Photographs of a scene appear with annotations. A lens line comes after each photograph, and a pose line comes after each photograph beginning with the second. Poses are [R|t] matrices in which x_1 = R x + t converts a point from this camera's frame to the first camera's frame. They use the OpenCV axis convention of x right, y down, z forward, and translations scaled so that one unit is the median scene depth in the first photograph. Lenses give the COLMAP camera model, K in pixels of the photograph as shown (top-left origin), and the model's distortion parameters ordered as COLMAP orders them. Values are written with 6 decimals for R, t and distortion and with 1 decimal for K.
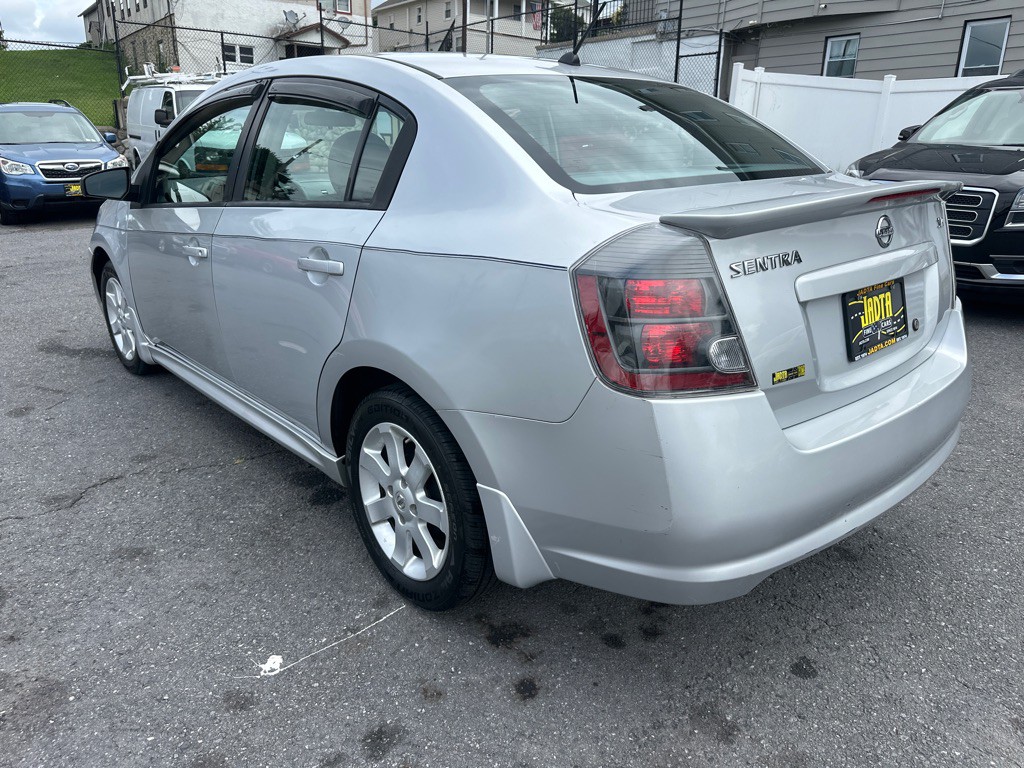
lens RADIAL K [[727.6, 0, 512.0], [0, 727.6, 384.0], [0, 0, 1]] dist [0.010641, -0.011602]
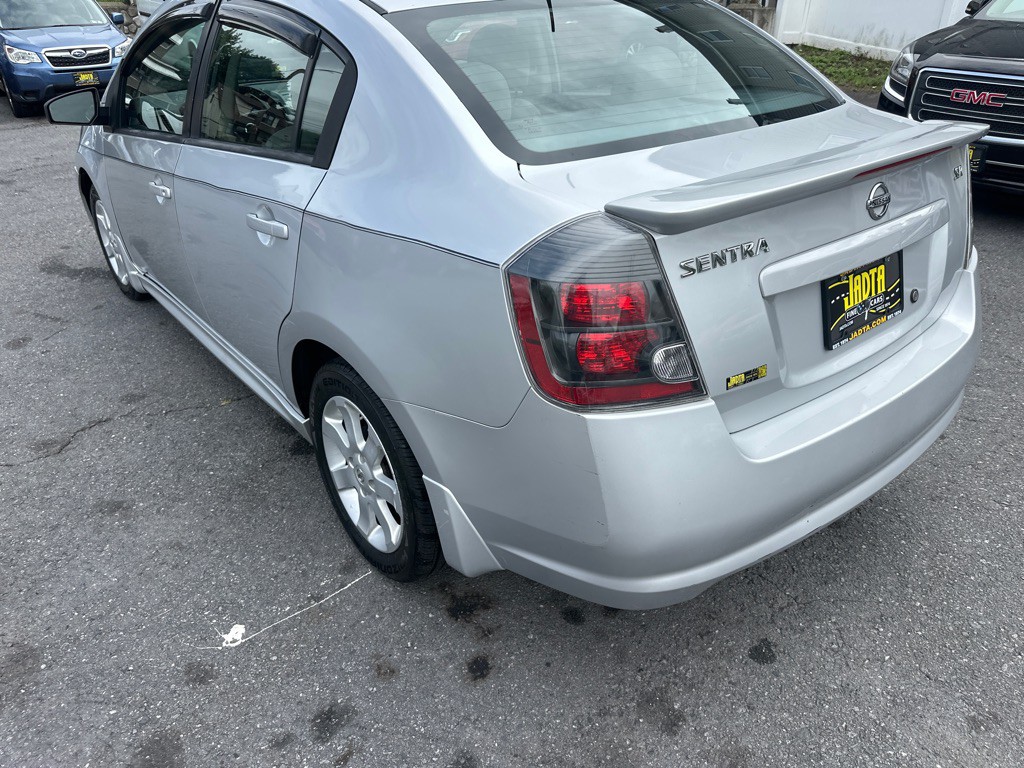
lens RADIAL K [[728.5, 0, 511.3], [0, 728.5, 389.1], [0, 0, 1]] dist [0.021215, -0.026395]
pose [[0.998480, 0.007215, -0.054638, 0.105959], [0.001998, 0.986001, 0.166729, -0.118443], [0.055076, -0.166585, 0.984488, 0.064215]]
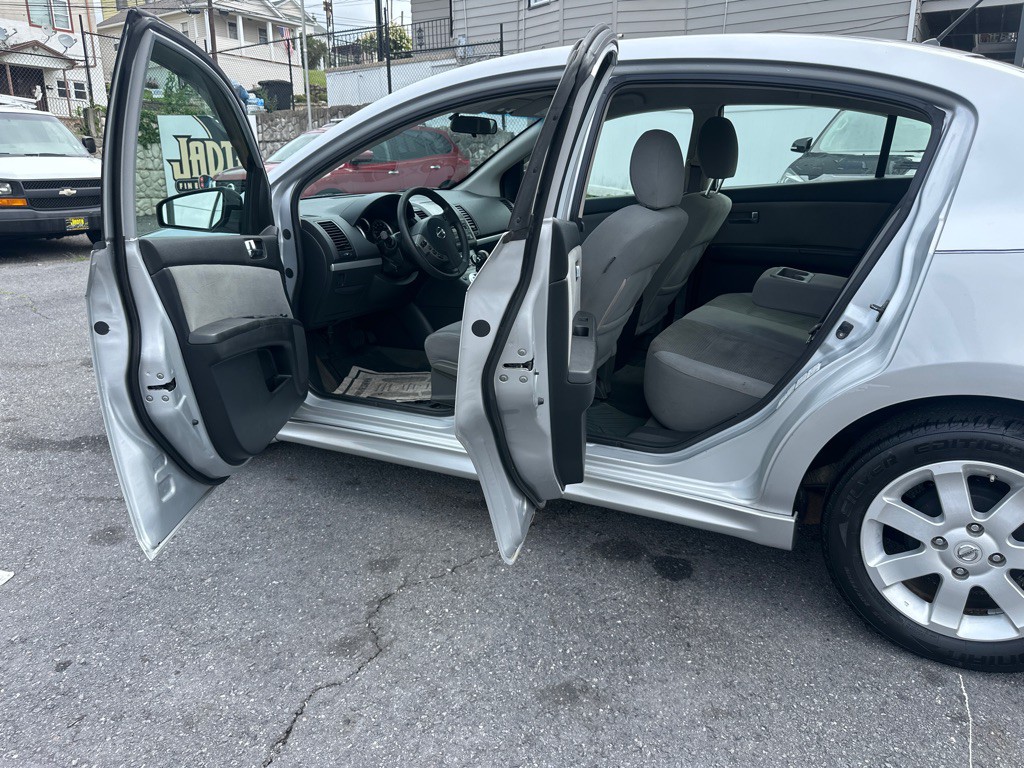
lens RADIAL K [[709.2, 0, 518.0], [0, 709.2, 402.3], [0, 0, 1]] dist [0.019844, -0.027120]
pose [[0.939969, -0.126456, 0.316965, -0.902400], [0.127643, 0.991673, 0.017107, -0.092075], [-0.316489, 0.024378, 0.948283, 0.391420]]
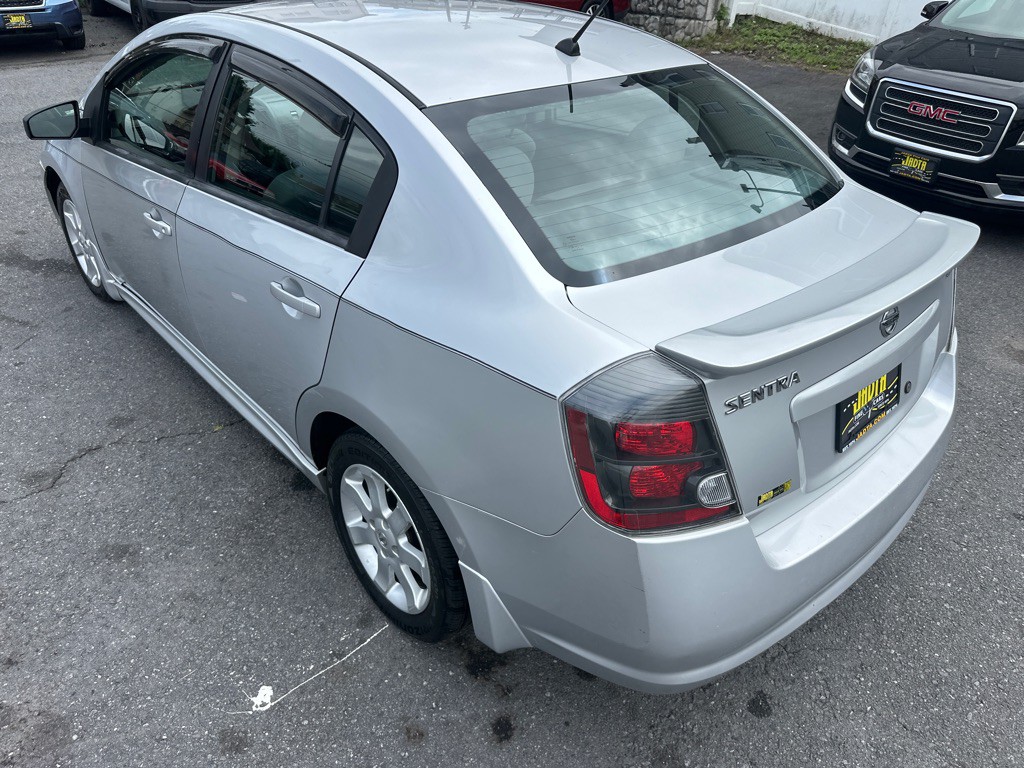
lens RADIAL K [[730.7, 0, 509.9], [0, 730.7, 370.7], [0, 0, 1]] dist [0.004981, -0.007073]
pose [[0.999423, 0.021260, 0.026505, -0.008326], [-0.026498, 0.975963, 0.216317, -0.299391], [-0.021269, -0.216895, 0.975963, 0.055078]]
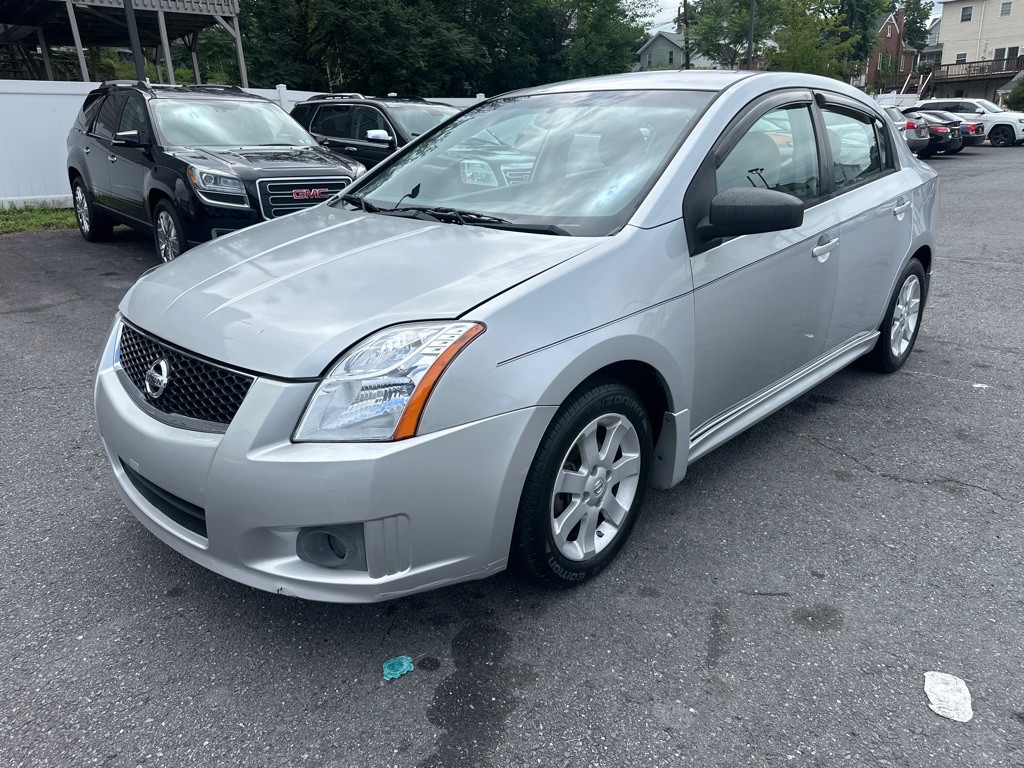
lens RADIAL K [[728.5, 0, 511.3], [0, 728.5, 389.1], [0, 0, 1]] dist [0.021215, -0.026395]
pose [[-0.088987, -0.332209, 0.938999, -2.045301], [0.335884, 0.877509, 0.342285, -0.725018], [-0.937691, 0.345853, 0.033497, 2.058758]]
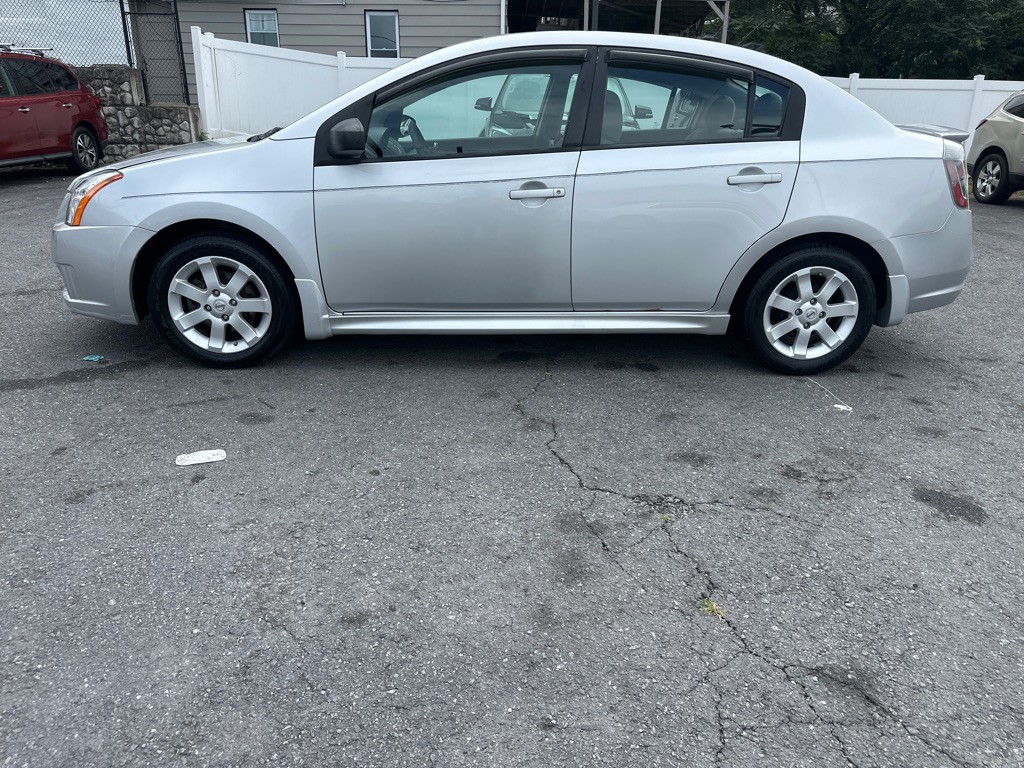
lens RADIAL K [[701.0, 0, 502.0], [0, 701.0, 406.9], [0, 0, 1]] dist [0.122323, -0.172202]
pose [[0.623907, -0.282176, 0.728777, -1.946662], [0.230567, 0.957492, 0.173344, -0.090279], [-0.746712, 0.059881, 0.662446, 0.451600]]
